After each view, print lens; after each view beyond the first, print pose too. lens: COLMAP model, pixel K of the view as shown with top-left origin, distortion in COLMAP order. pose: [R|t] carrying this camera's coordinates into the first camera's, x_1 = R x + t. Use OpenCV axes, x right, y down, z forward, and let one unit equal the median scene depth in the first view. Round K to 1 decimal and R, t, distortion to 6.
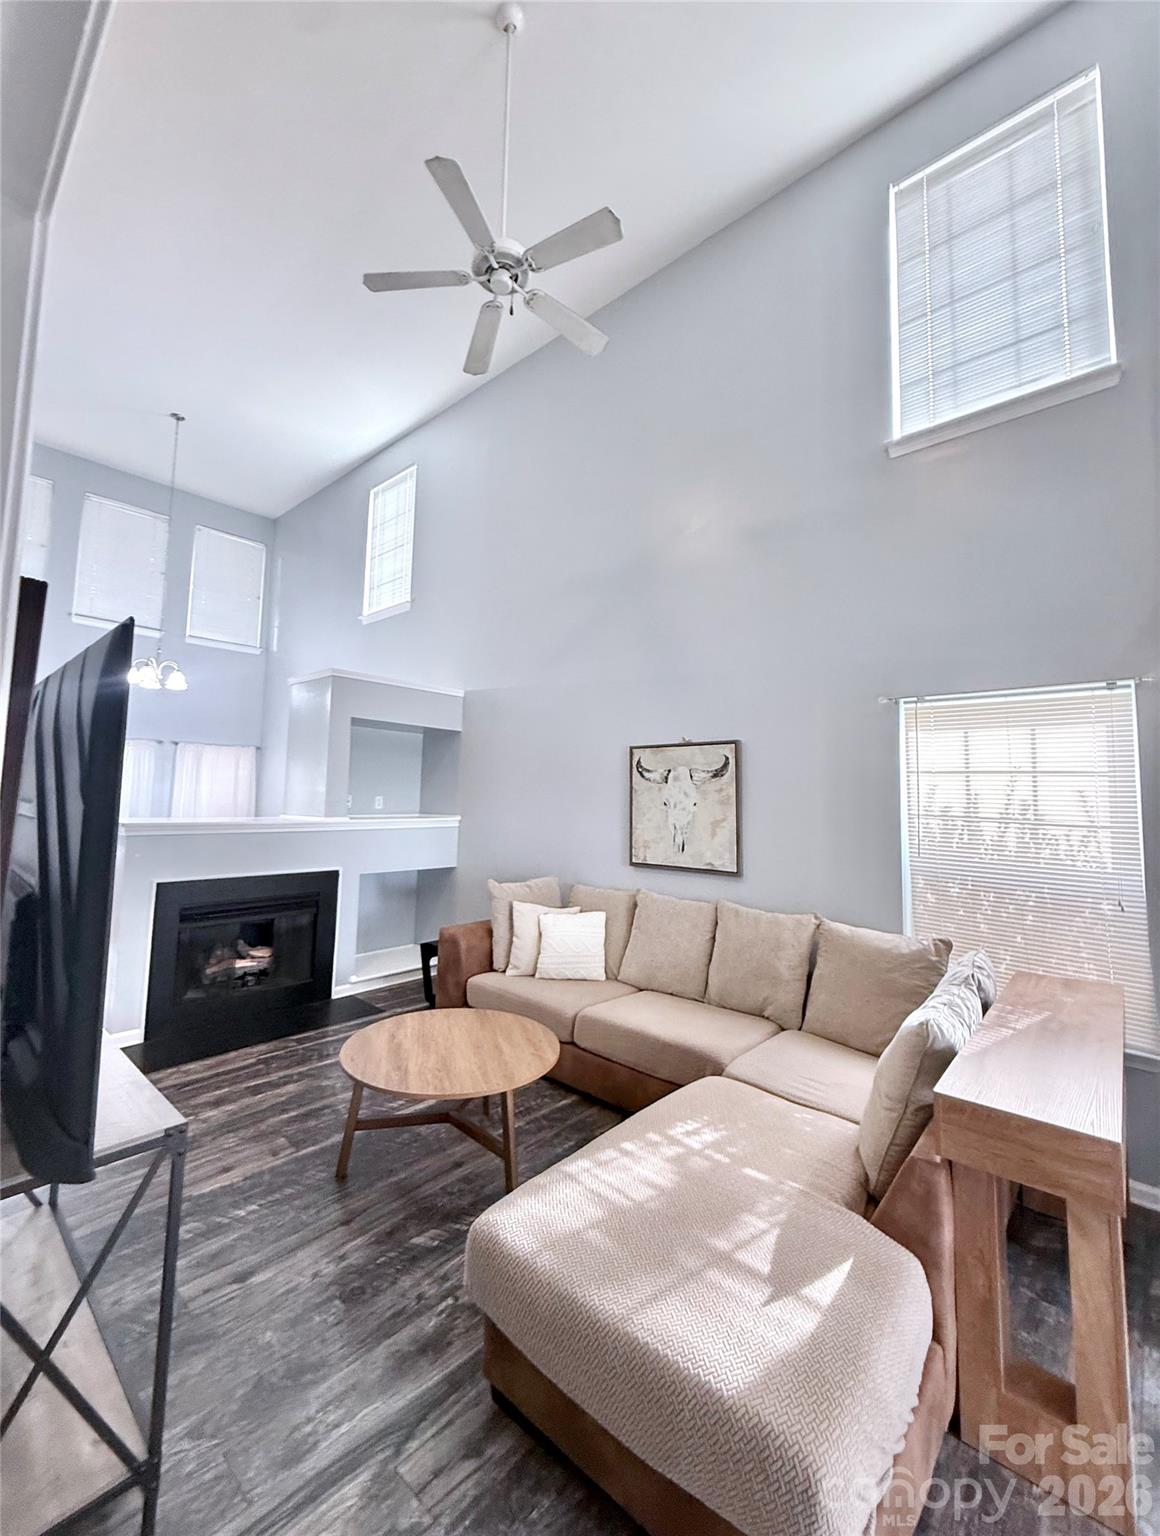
lens RADIAL K [[625.4, 0, 582.6], [0, 625.4, 755.9], [0, 0, 1]] dist [-0.002409, -0.000417]
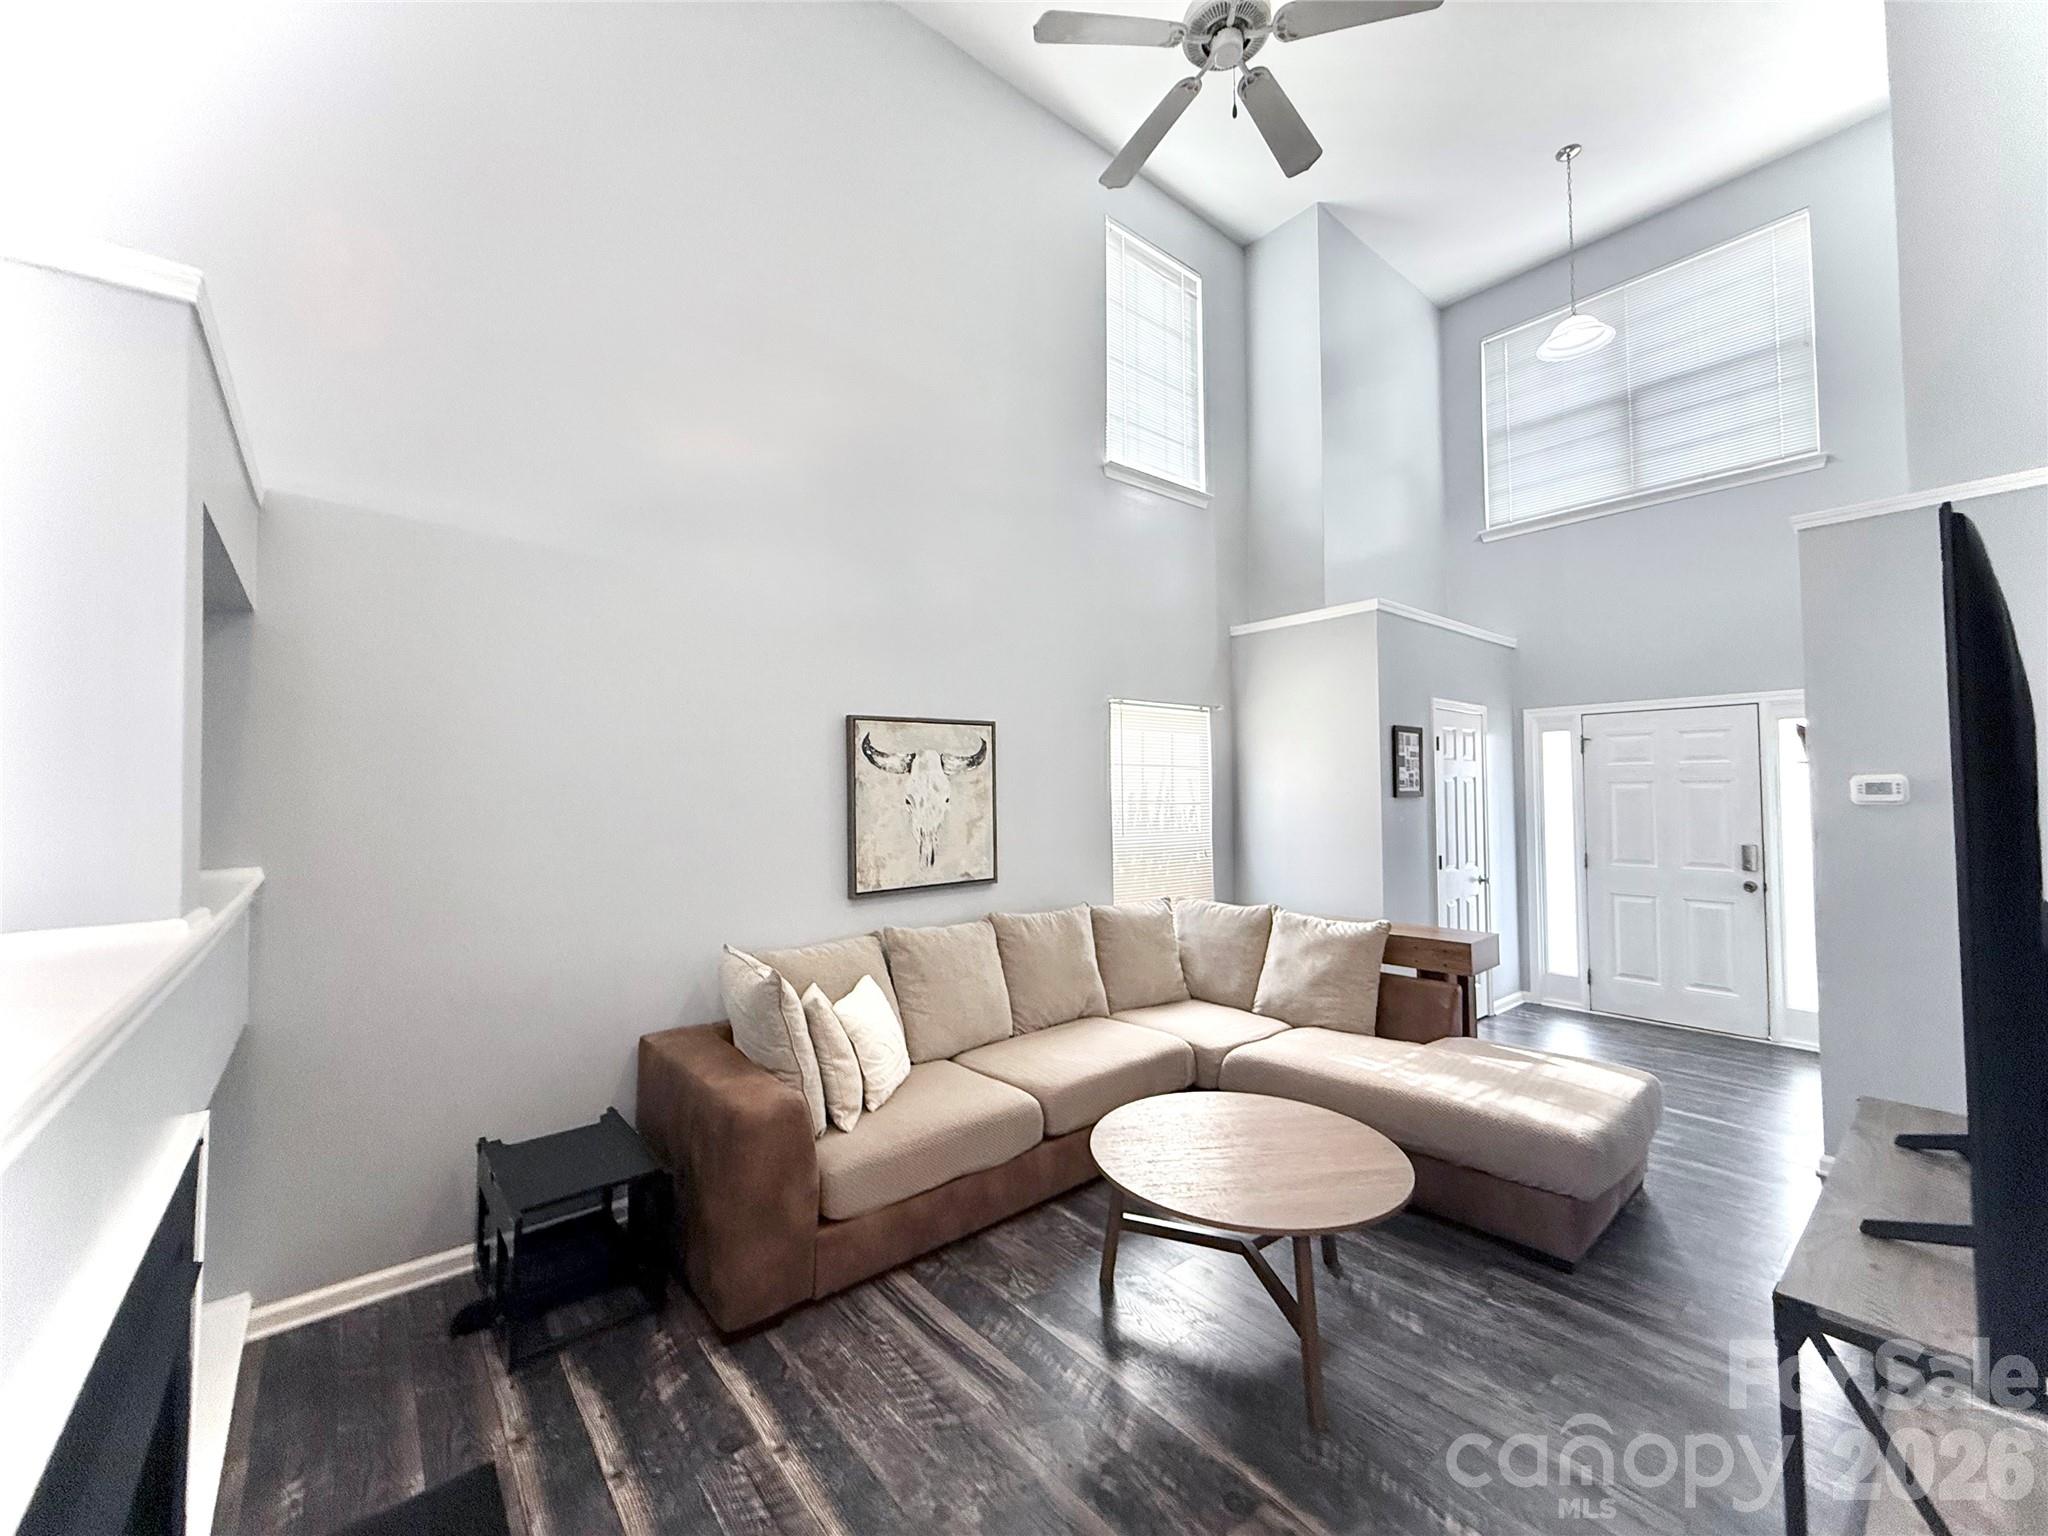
lens RADIAL K [[808.4, 0, 986.3], [0, 808.4, 782.4], [0, 0, 1]] dist [-0.001636, -0.000443]
pose [[0.168056, -0.005696, 0.985761, -0.980547], [-0.043890, 0.998948, 0.013255, 0.050573], [-0.984800, -0.045493, 0.167629, 0.989619]]
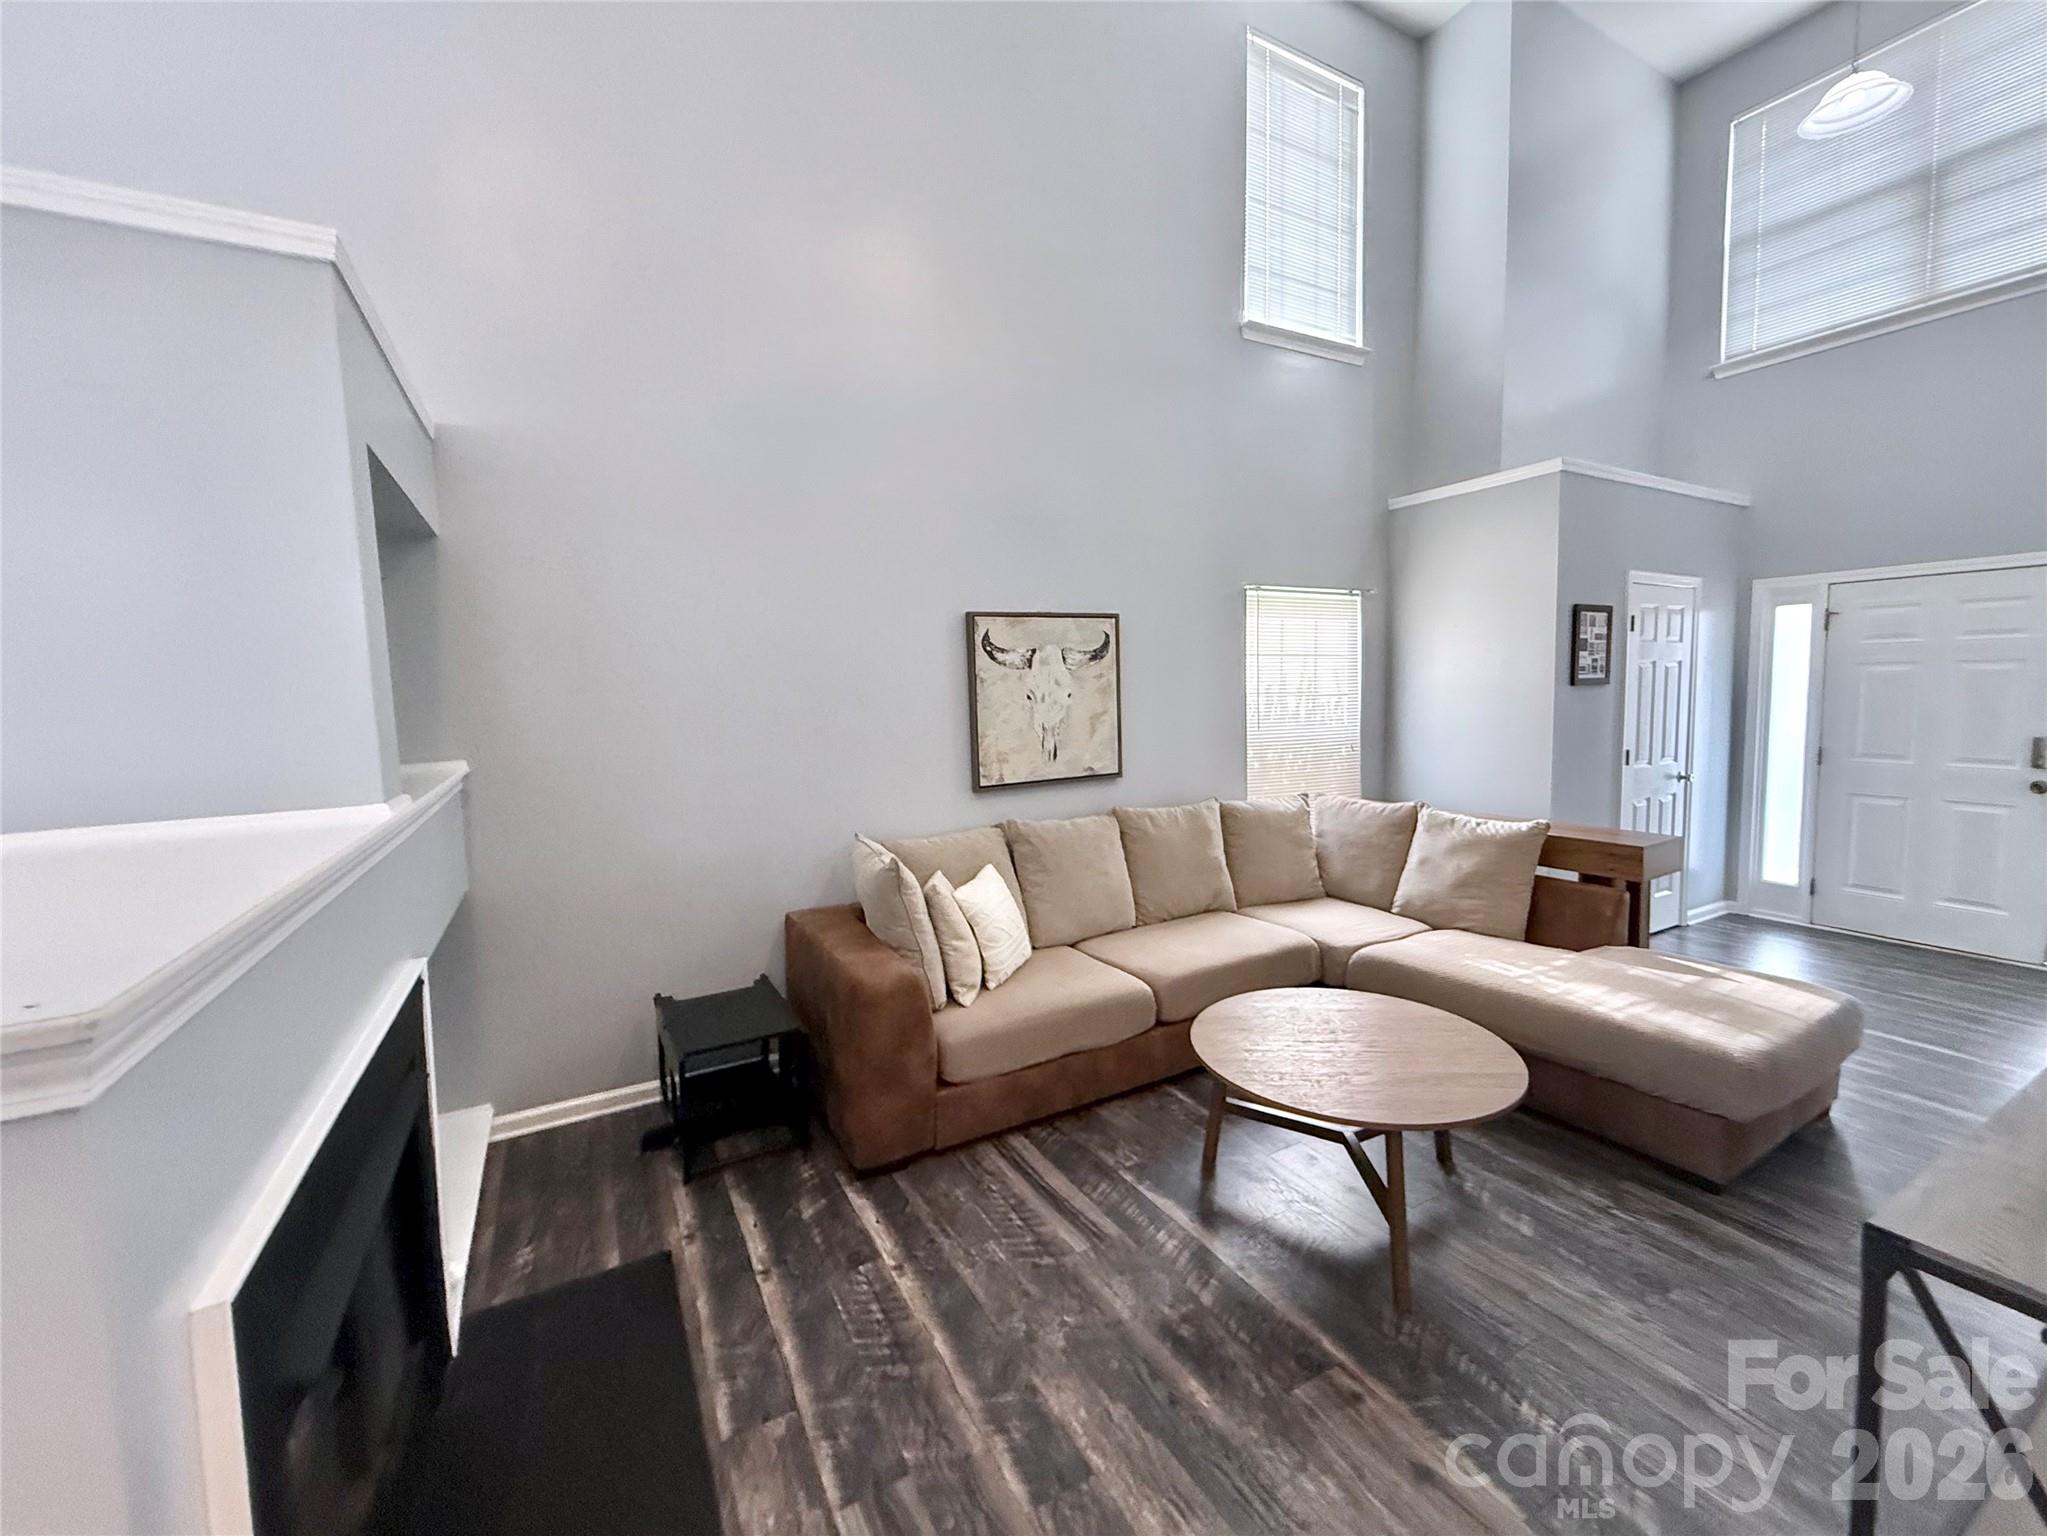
lens RADIAL K [[808.0, 0, 997.5], [0, 808.0, 772.6], [0, 0, 1]] dist [-0.001636, -0.000443]
pose [[0.341289, -0.121537, 0.932068, -0.977585], [-0.024420, 0.990124, 0.138049, 0.046162], [-0.939641, -0.069875, 0.334950, 0.934669]]
